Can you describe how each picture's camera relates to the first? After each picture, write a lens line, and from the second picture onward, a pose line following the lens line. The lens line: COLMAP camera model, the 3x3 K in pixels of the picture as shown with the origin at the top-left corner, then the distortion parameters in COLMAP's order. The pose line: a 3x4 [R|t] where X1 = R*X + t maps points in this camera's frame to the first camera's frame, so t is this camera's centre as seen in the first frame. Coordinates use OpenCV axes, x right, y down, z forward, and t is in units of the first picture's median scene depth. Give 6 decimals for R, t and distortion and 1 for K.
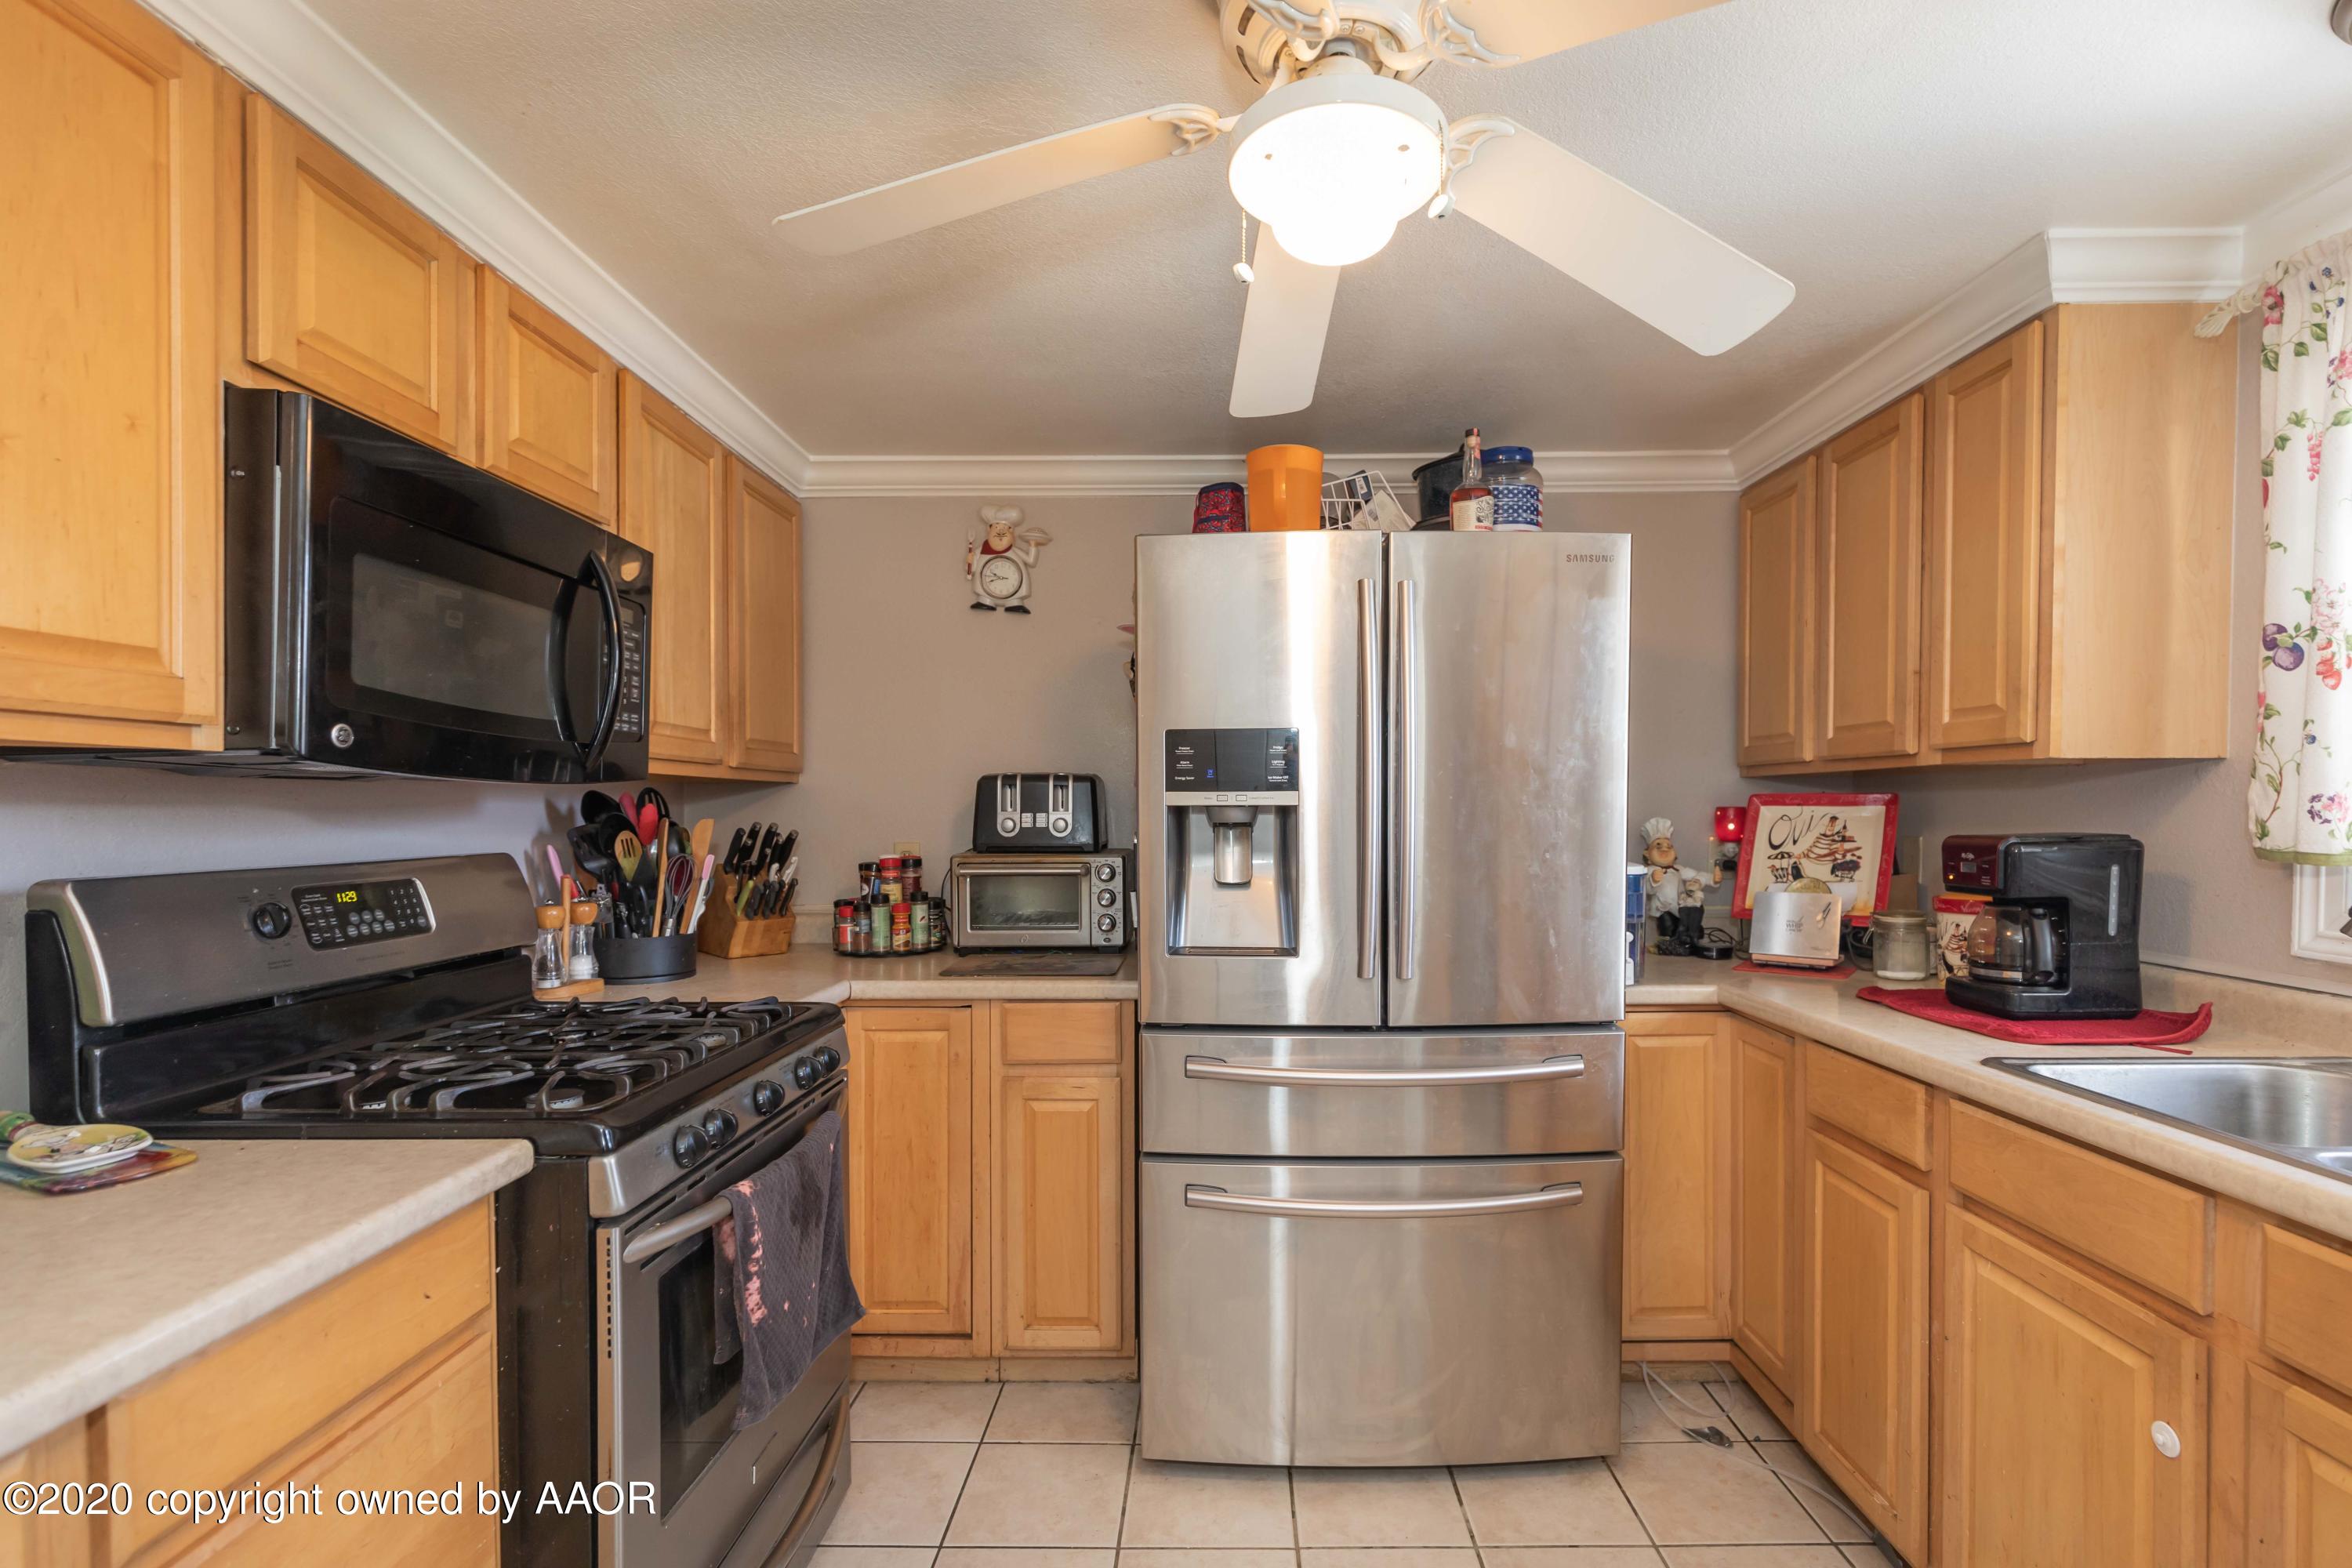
lens RADIAL K [[1061.5, 0, 1199.3], [0, 1061.5, 826.2], [0, 0, 1]] dist [0.003200, -0.001244]
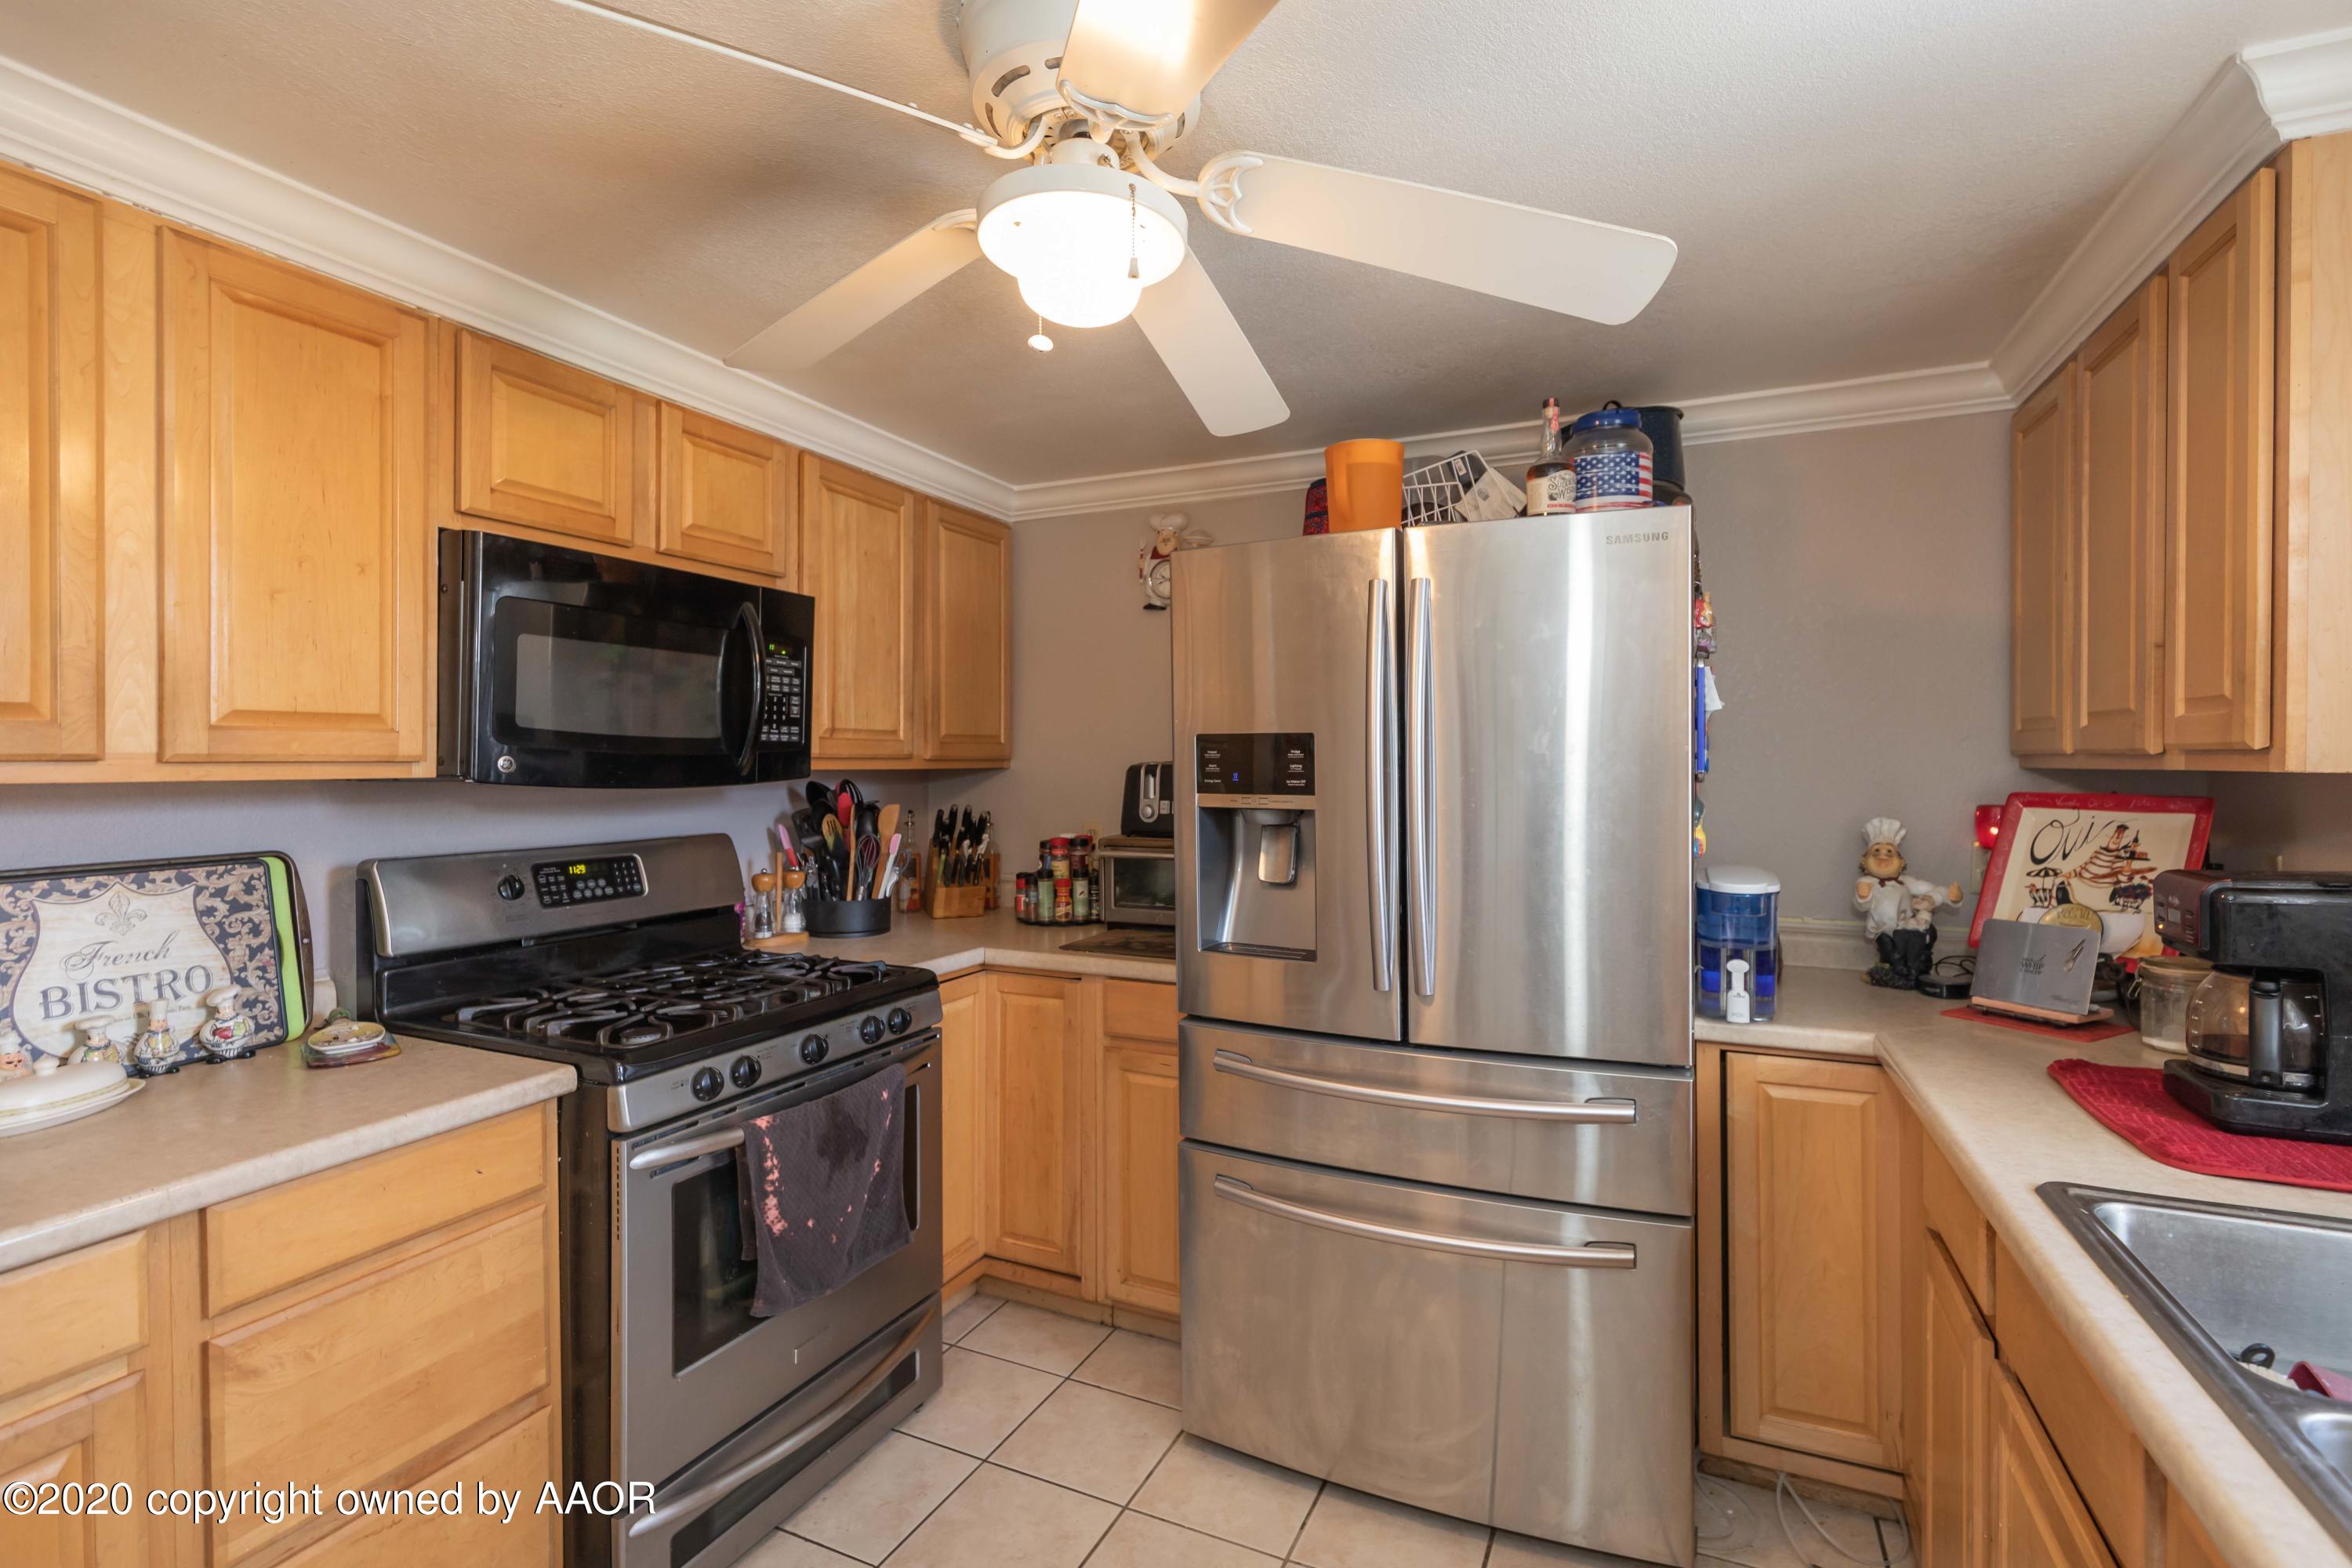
lens RADIAL K [[1039.3, 0, 1171.8], [0, 1039.3, 768.0], [0, 0, 1]] dist [0.002167, -0.000320]
pose [[0.915883, 0.005560, -0.401406, 0.322109], [-0.009942, 0.999912, -0.008835, -0.043804], [0.401321, 0.012083, 0.915858, 0.047635]]
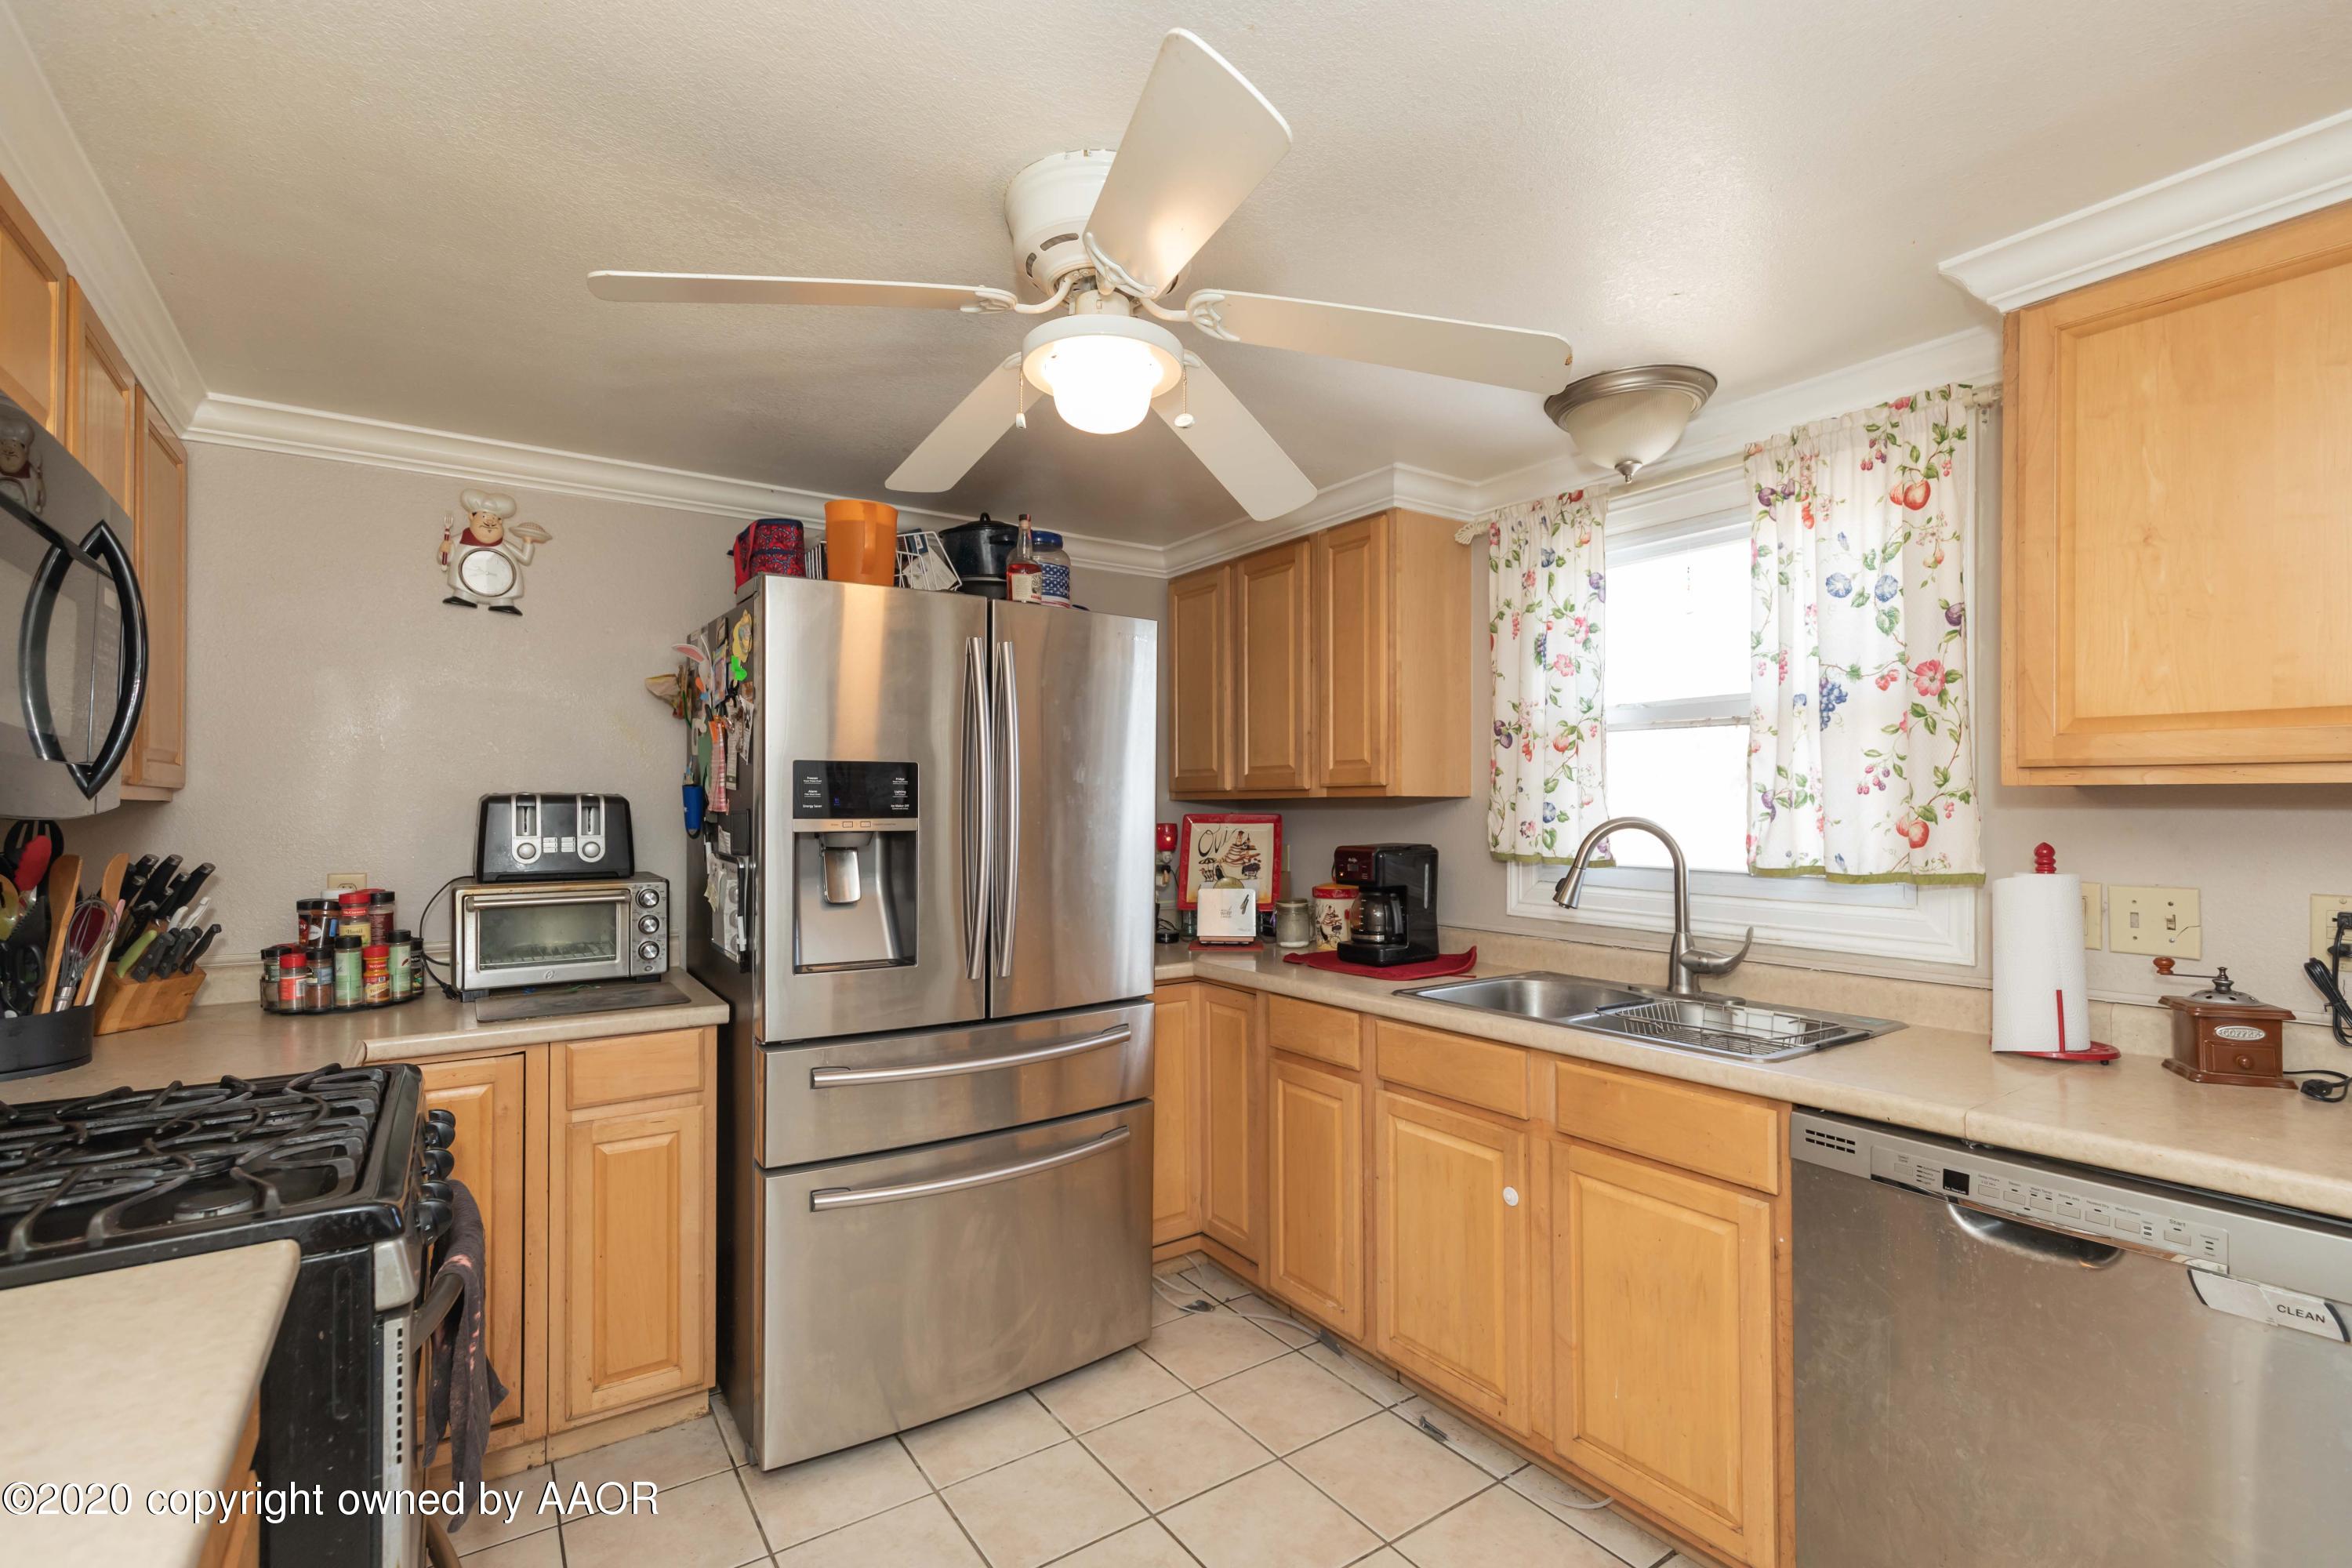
lens RADIAL K [[1039.3, 0, 1165.8], [0, 1039.3, 804.2], [0, 0, 1]] dist [0.002167, -0.000320]
pose [[0.825598, 0.003154, 0.564249, -0.279114], [0.011068, 0.999701, -0.021783, -0.018652], [-0.564150, 0.024229, 0.825317, -0.054982]]
